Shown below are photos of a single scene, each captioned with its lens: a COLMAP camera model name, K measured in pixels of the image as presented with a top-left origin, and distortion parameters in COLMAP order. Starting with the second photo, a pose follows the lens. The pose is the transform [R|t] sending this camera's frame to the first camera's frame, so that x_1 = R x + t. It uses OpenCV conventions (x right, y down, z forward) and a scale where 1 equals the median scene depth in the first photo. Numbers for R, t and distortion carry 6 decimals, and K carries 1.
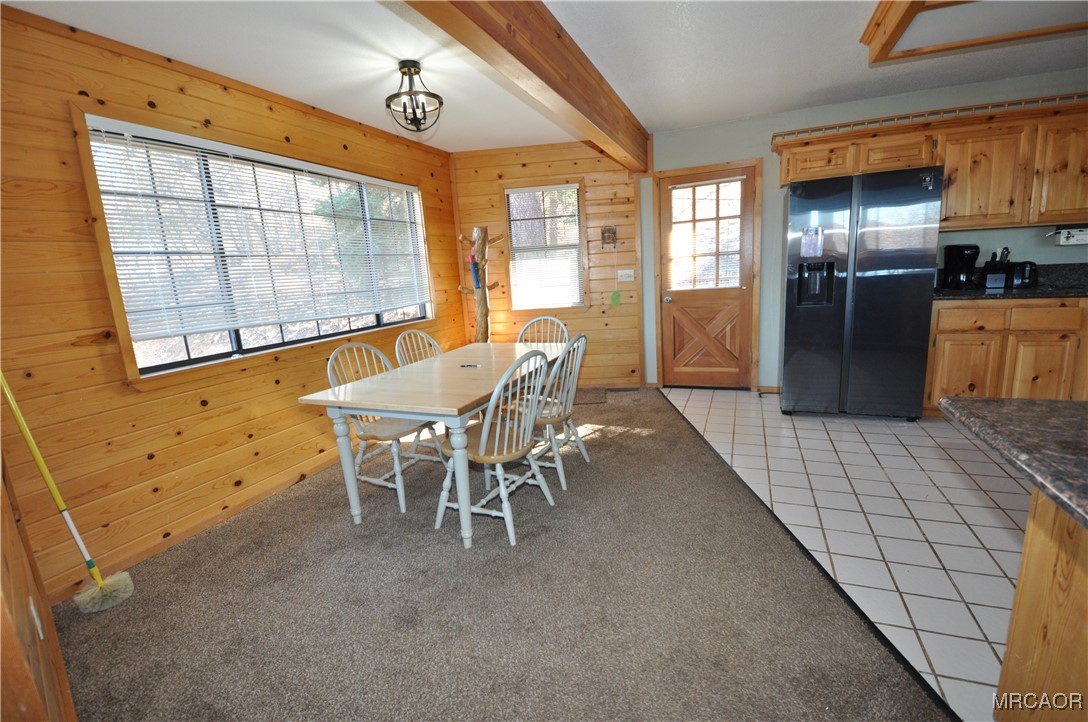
lens RADIAL K [[481.7, 0, 539.7], [0, 481.7, 365.4], [0, 0, 1]] dist [0.002514, -0.014874]
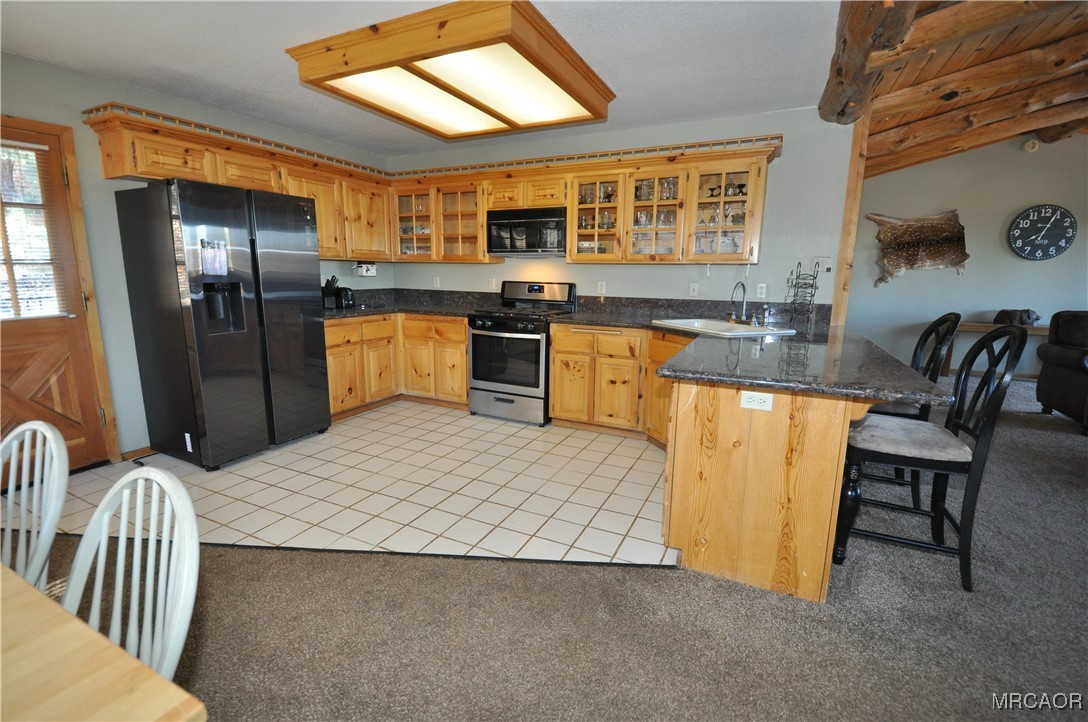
lens RADIAL K [[481.7, 0, 539.7], [0, 481.7, 365.4], [0, 0, 1]] dist [0.002514, -0.014874]
pose [[0.040949, -0.127545, 0.990987, -0.270071], [0.182815, 0.976032, 0.118066, -0.072822], [-0.982294, 0.176333, 0.063285, 0.449132]]
